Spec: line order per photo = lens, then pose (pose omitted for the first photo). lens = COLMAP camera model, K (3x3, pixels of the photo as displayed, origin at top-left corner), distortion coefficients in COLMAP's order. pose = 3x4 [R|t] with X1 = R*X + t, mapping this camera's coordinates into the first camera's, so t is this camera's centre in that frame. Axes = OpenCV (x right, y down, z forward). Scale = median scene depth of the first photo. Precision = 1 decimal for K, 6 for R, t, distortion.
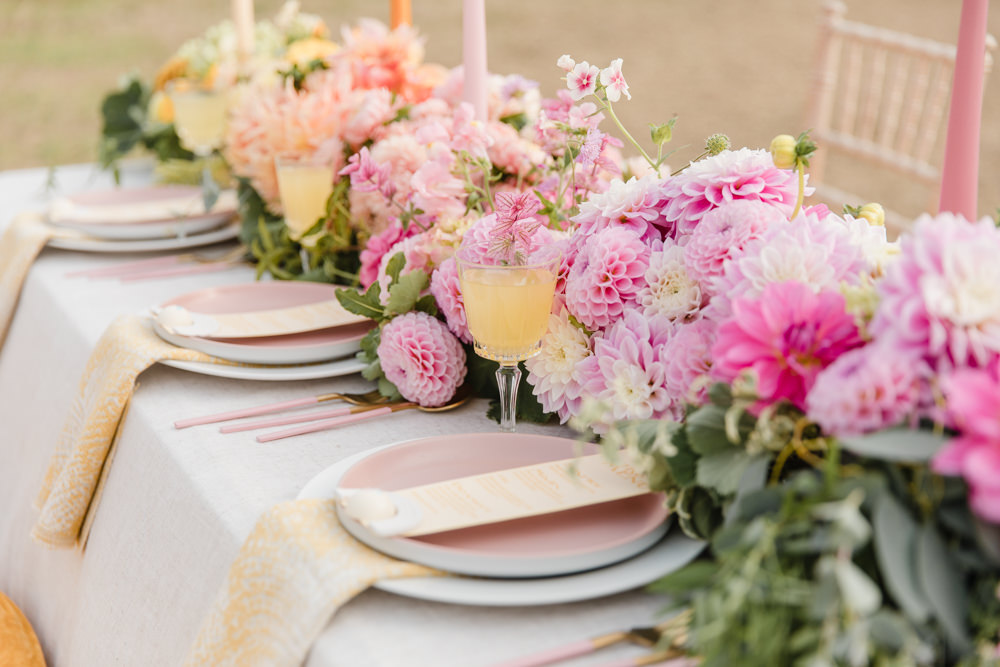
lens RADIAL K [[1562.9, 0, 500.0], [0, 1562.9, 333.5], [0, 0, 1]] dist [-0.000141, 0.075713]
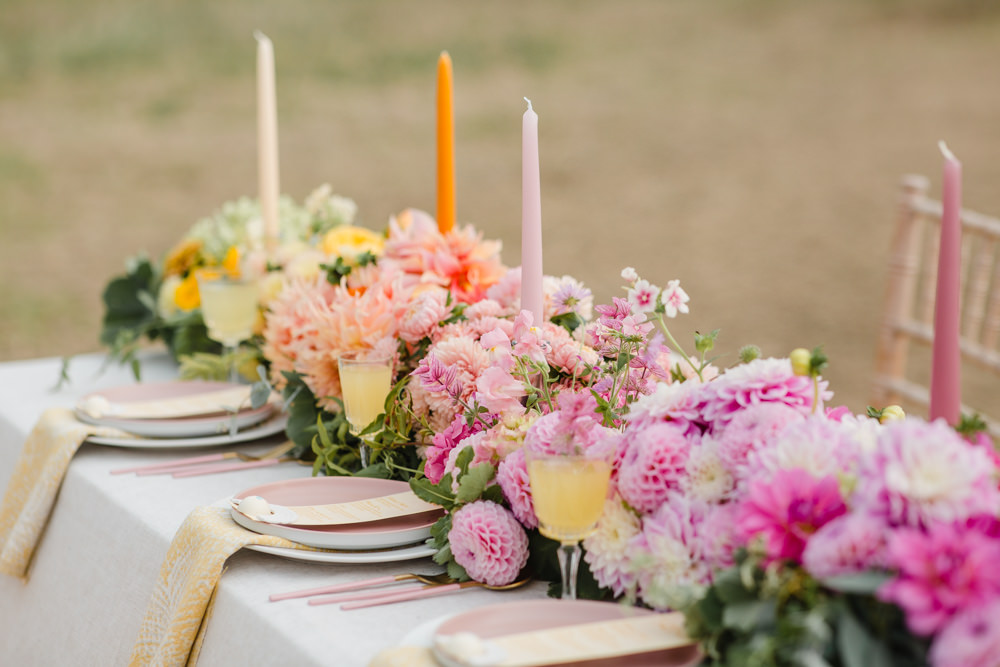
lens RADIAL K [[2552.2, 0, 500.0], [0, 2552.2, 333.5], [0, 0, 1]] dist [0.459875, -0.154224]
pose [[0.999992, 0.003842, -0.000549, -0.042076], [-0.003878, 0.994589, -0.103819, 0.057758], [0.000148, 0.103820, 0.994596, -0.832272]]
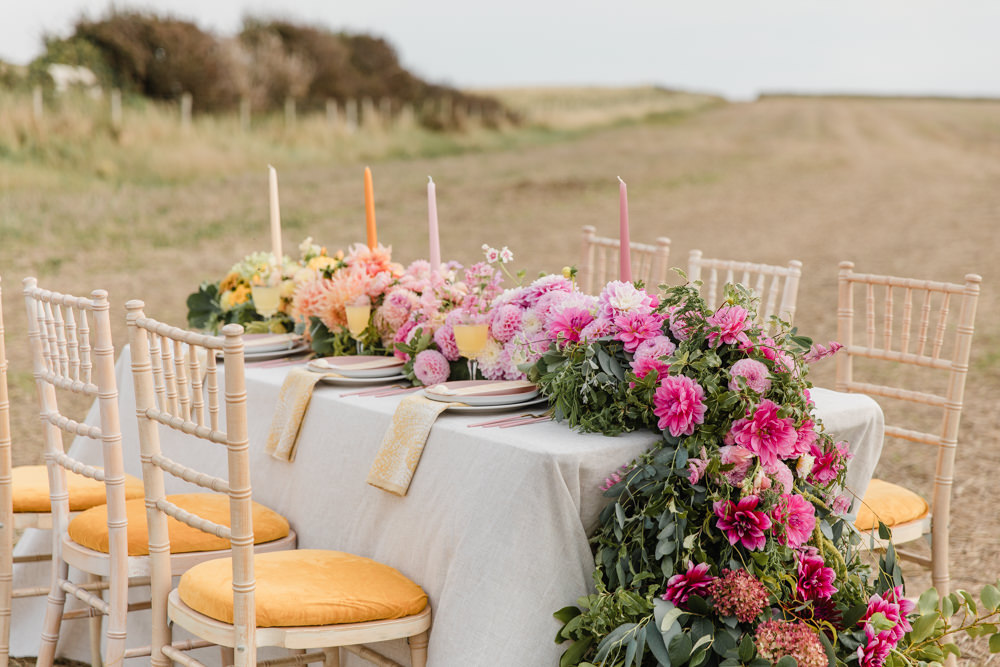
lens RADIAL K [[1992.6, 0, 500.0], [0, 1992.6, 333.5], [0, 0, 1]] dist [0.230602, 0.155472]
pose [[0.988275, -0.052246, 0.143464, -0.404609], [0.075680, 0.983704, -0.163093, 0.499698], [-0.132605, 0.172038, 0.976124, -2.182924]]
